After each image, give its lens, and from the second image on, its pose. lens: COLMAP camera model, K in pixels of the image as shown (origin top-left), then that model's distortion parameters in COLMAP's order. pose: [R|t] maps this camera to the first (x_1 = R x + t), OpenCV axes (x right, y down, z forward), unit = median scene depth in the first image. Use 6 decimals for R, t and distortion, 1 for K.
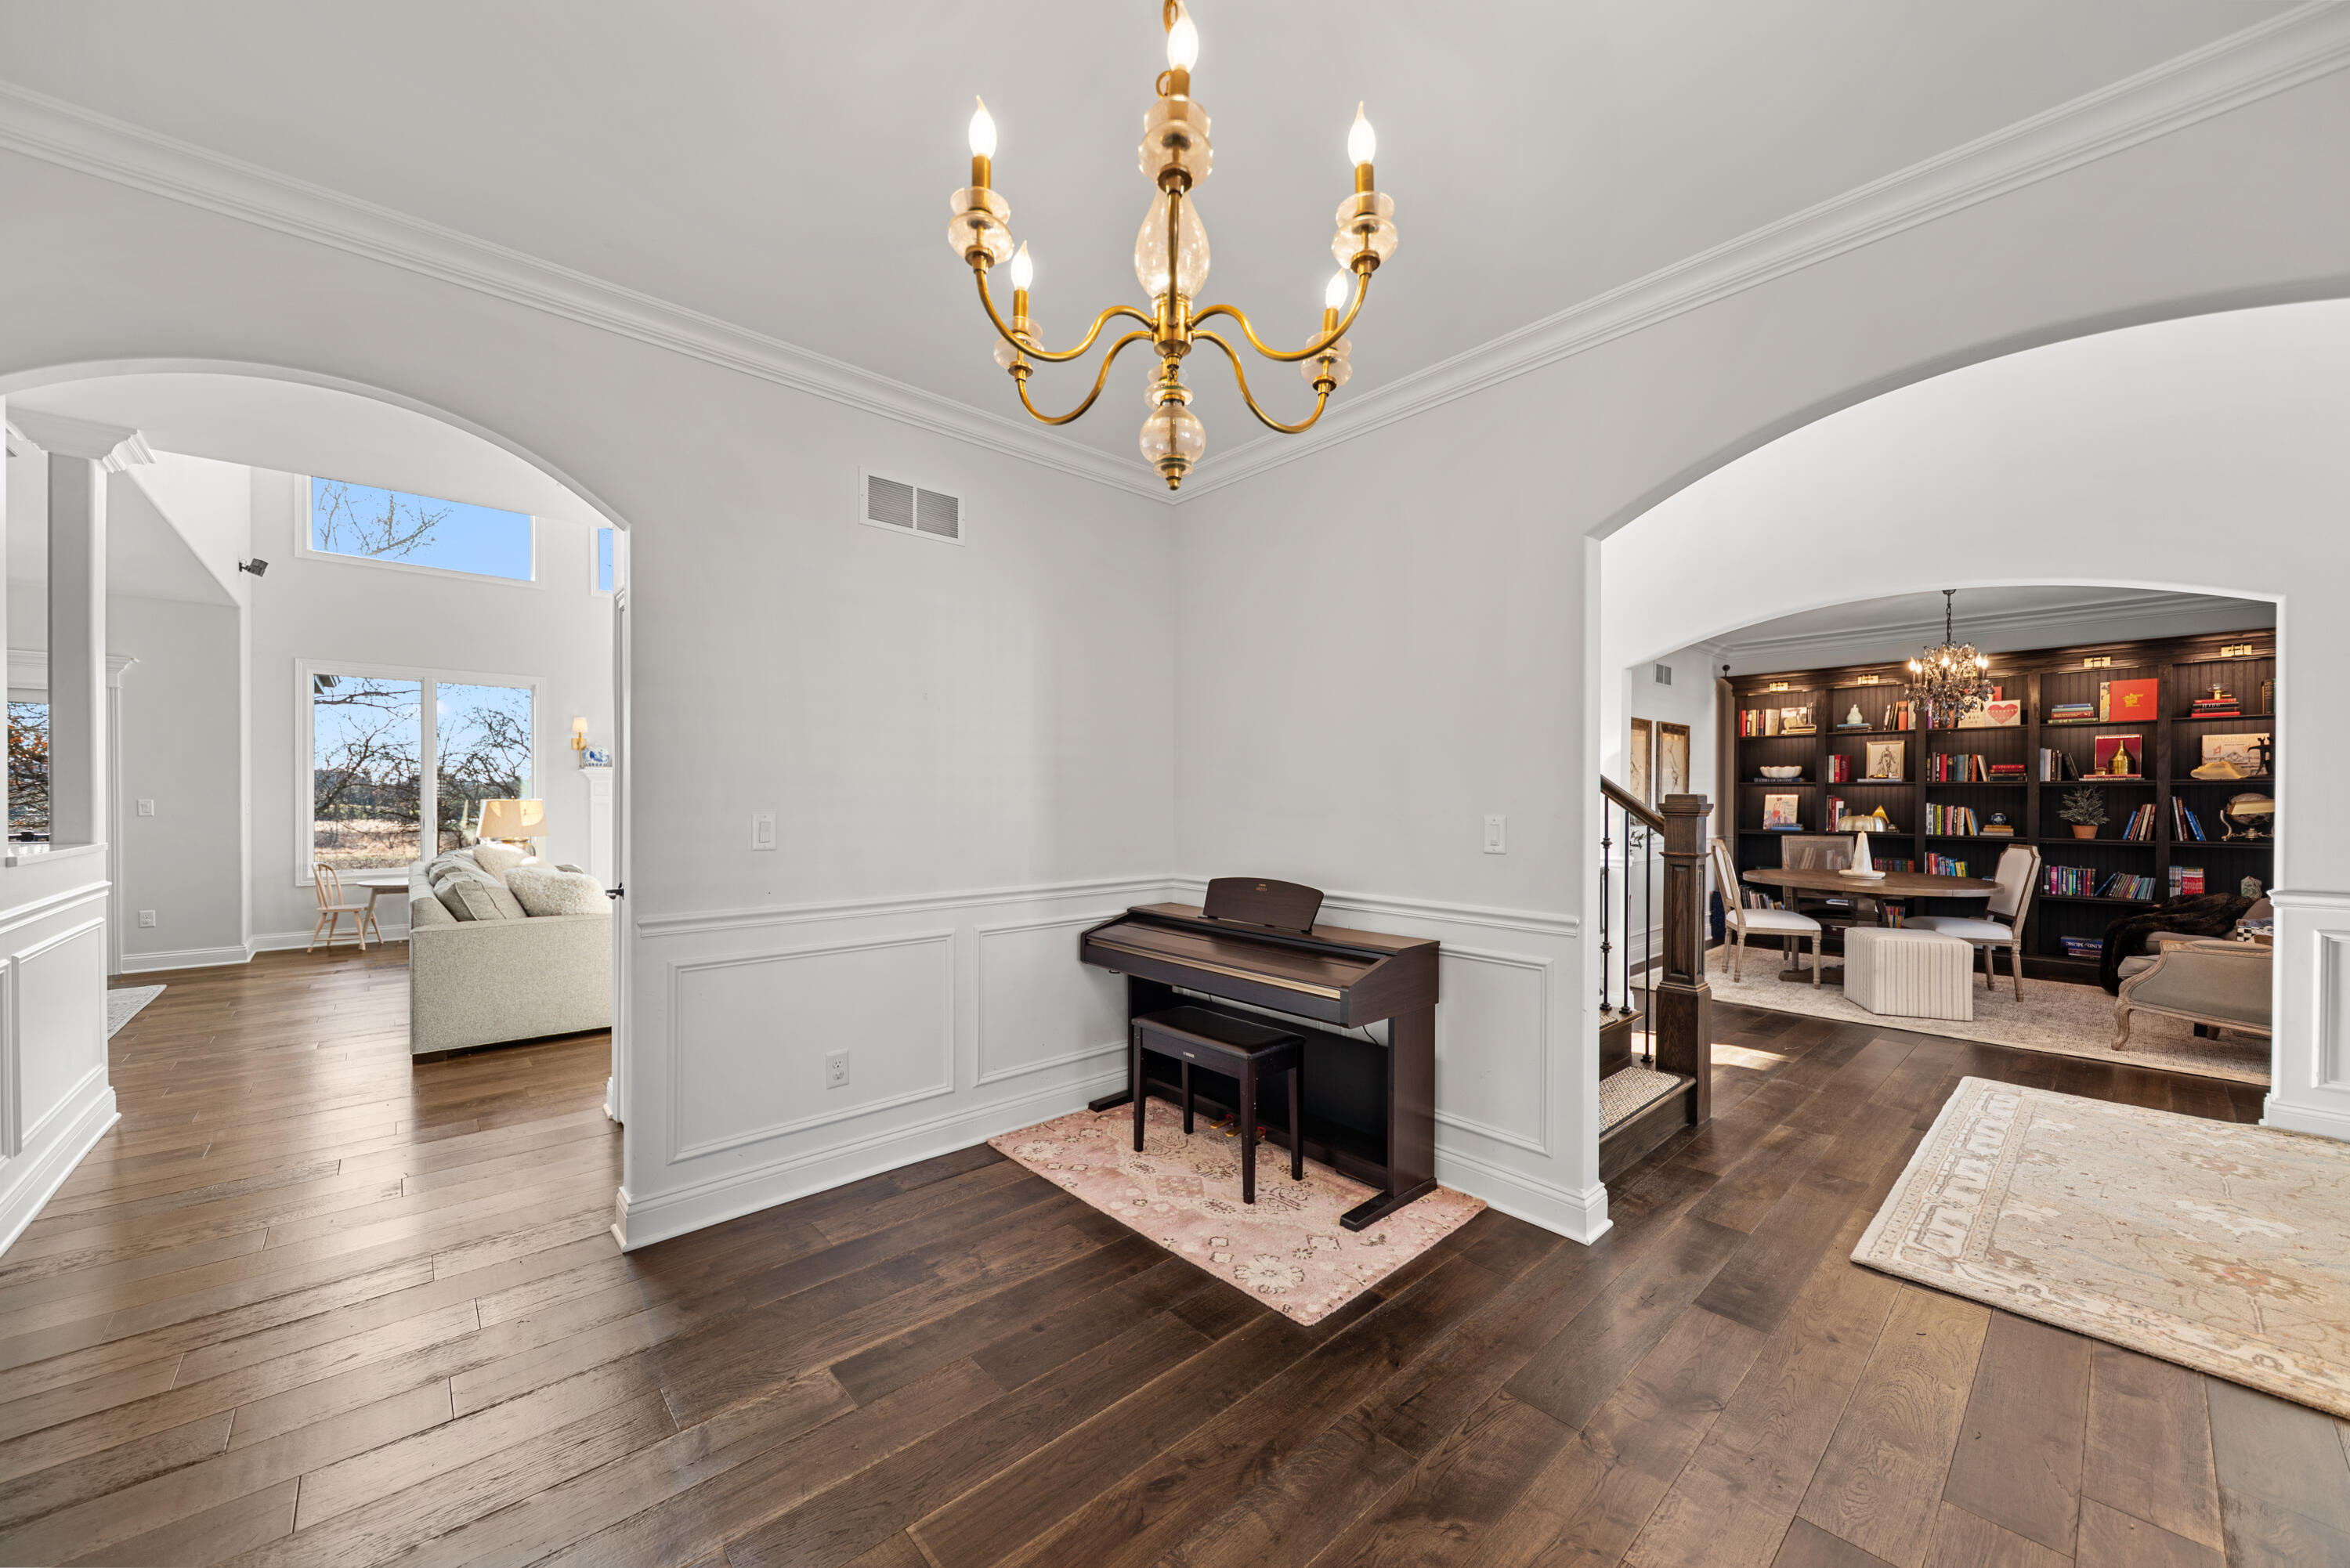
lens RADIAL K [[865.8, 0, 1159.0], [0, 865.8, 803.3], [0, 0, 1]] dist [0.001068, -0.000618]
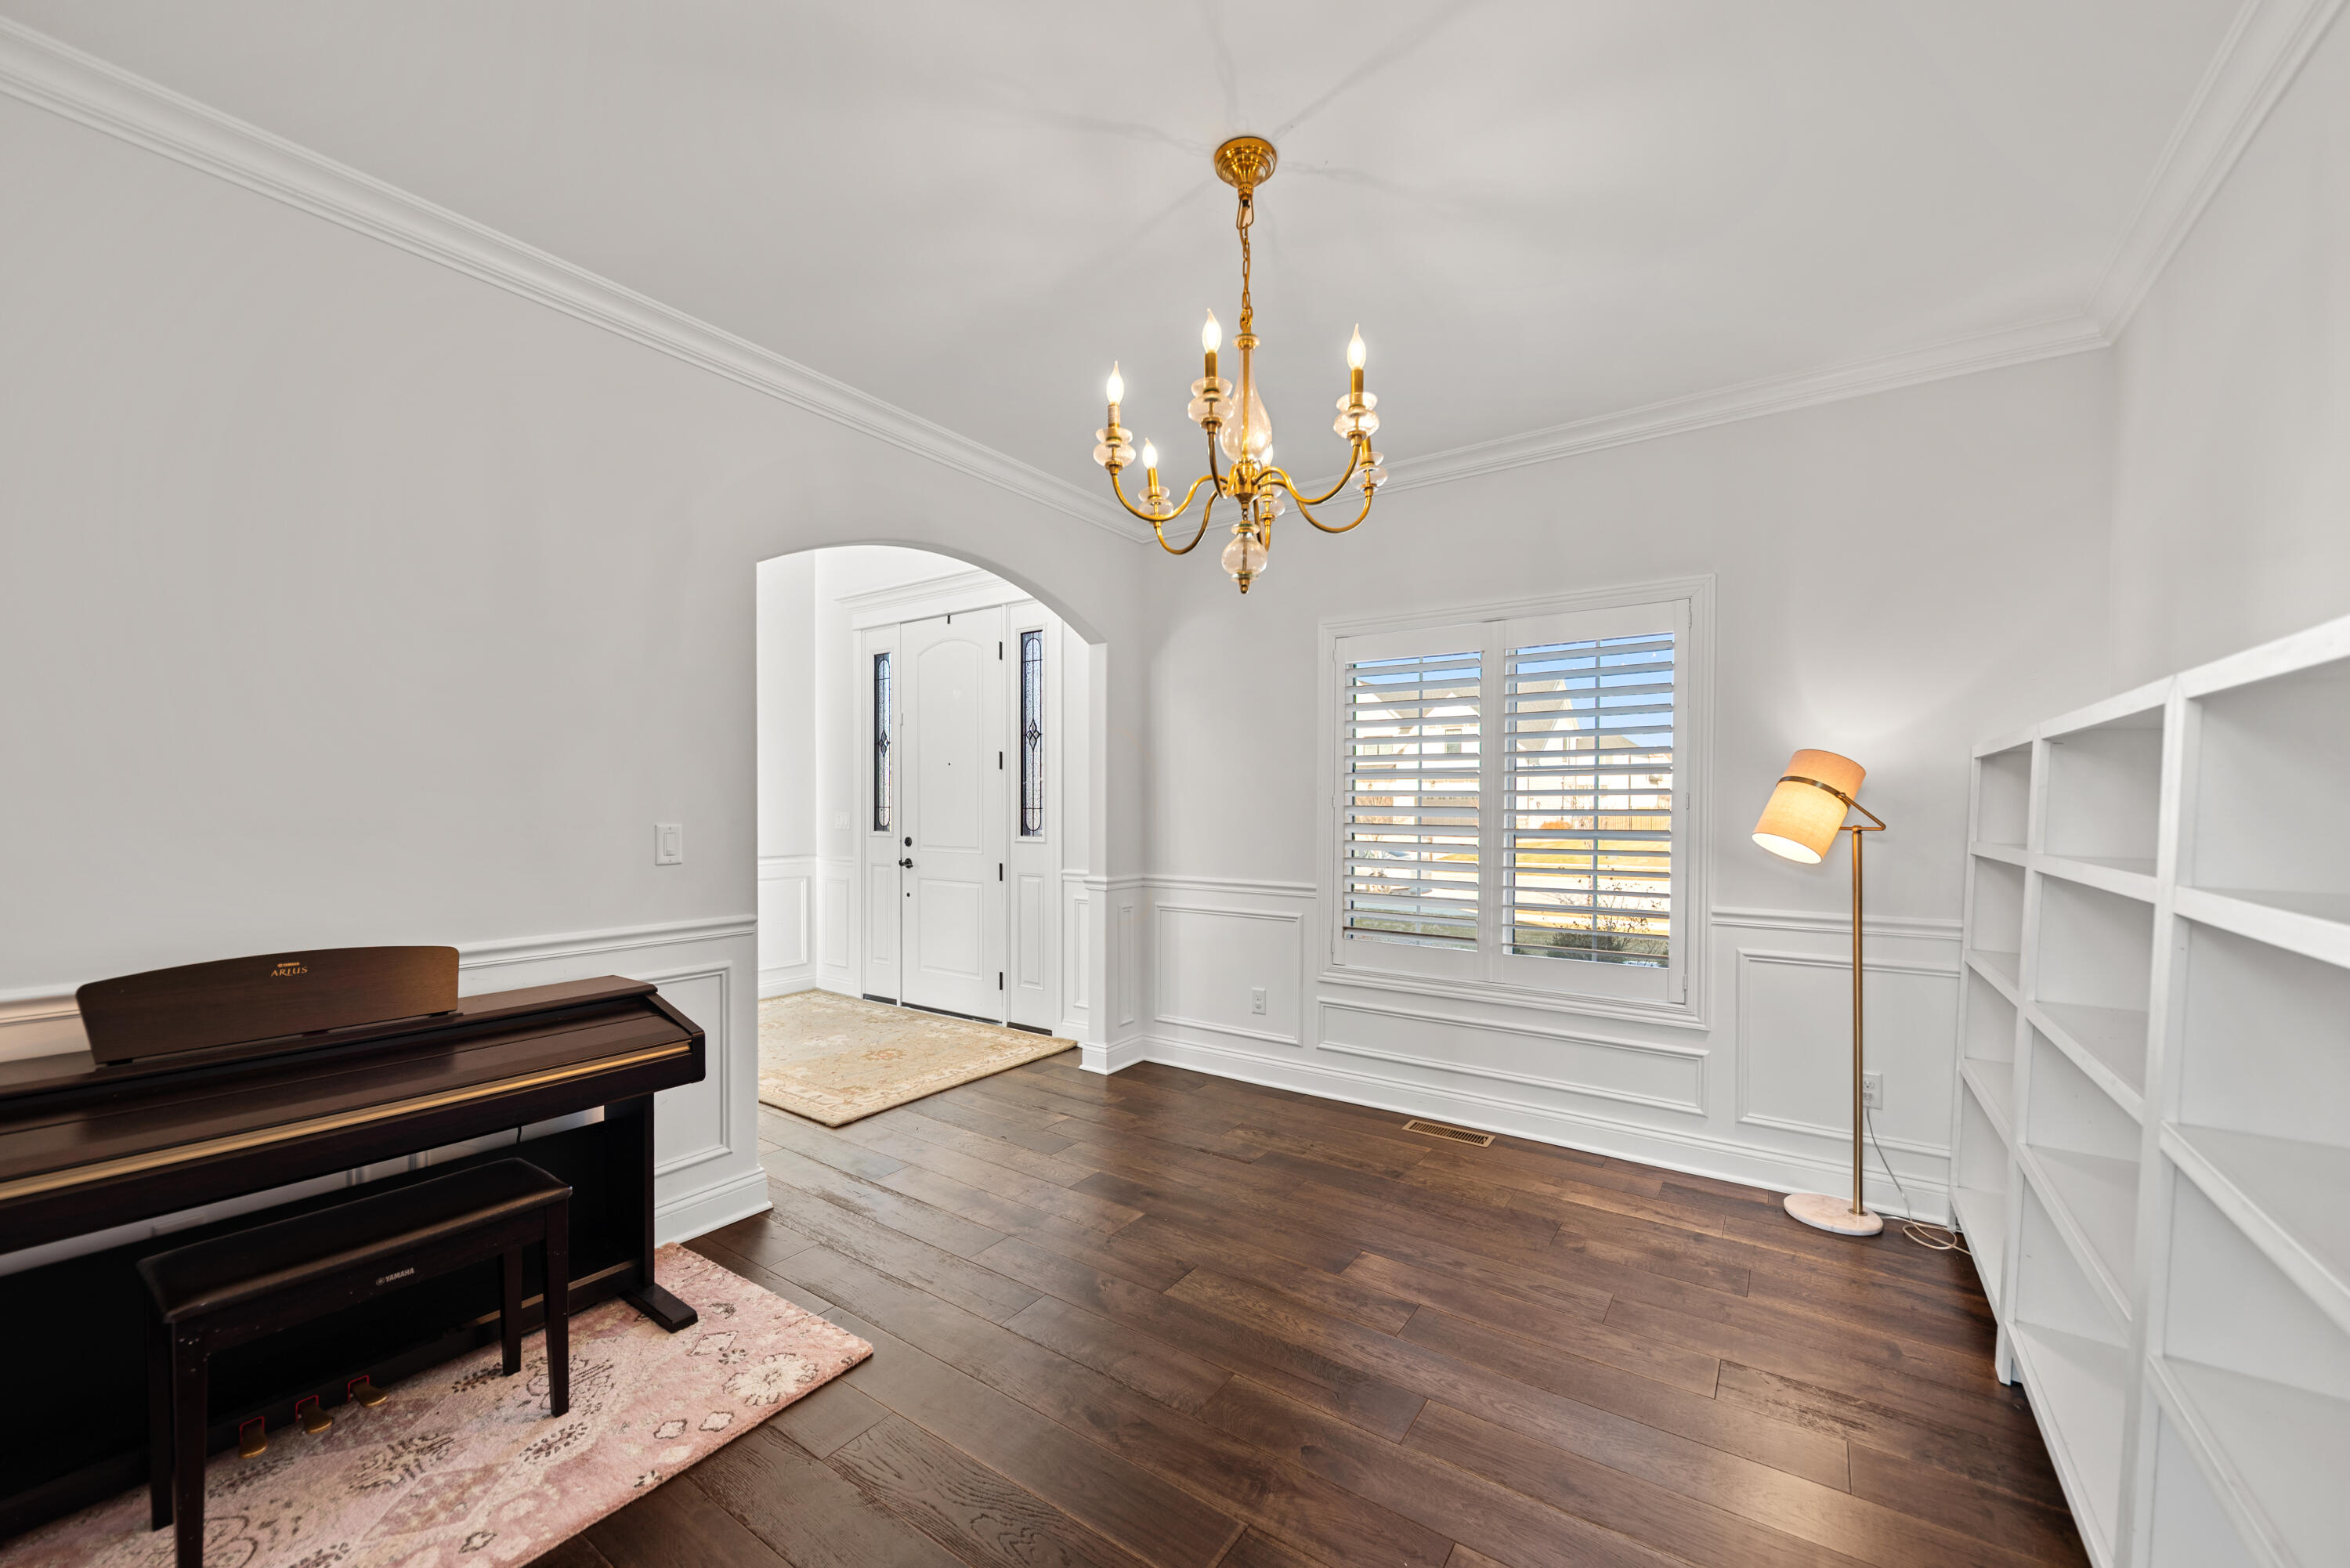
lens RADIAL K [[964.1, 0, 1173.8], [0, 964.1, 796.0], [0, 0, 1]] dist [0.000105, -0.000317]
pose [[-0.268223, 0.001909, 0.963355, -0.845355], [0.005113, 0.999987, -0.000558, -0.013324], [-0.963343, 0.004775, -0.268229, 0.847706]]
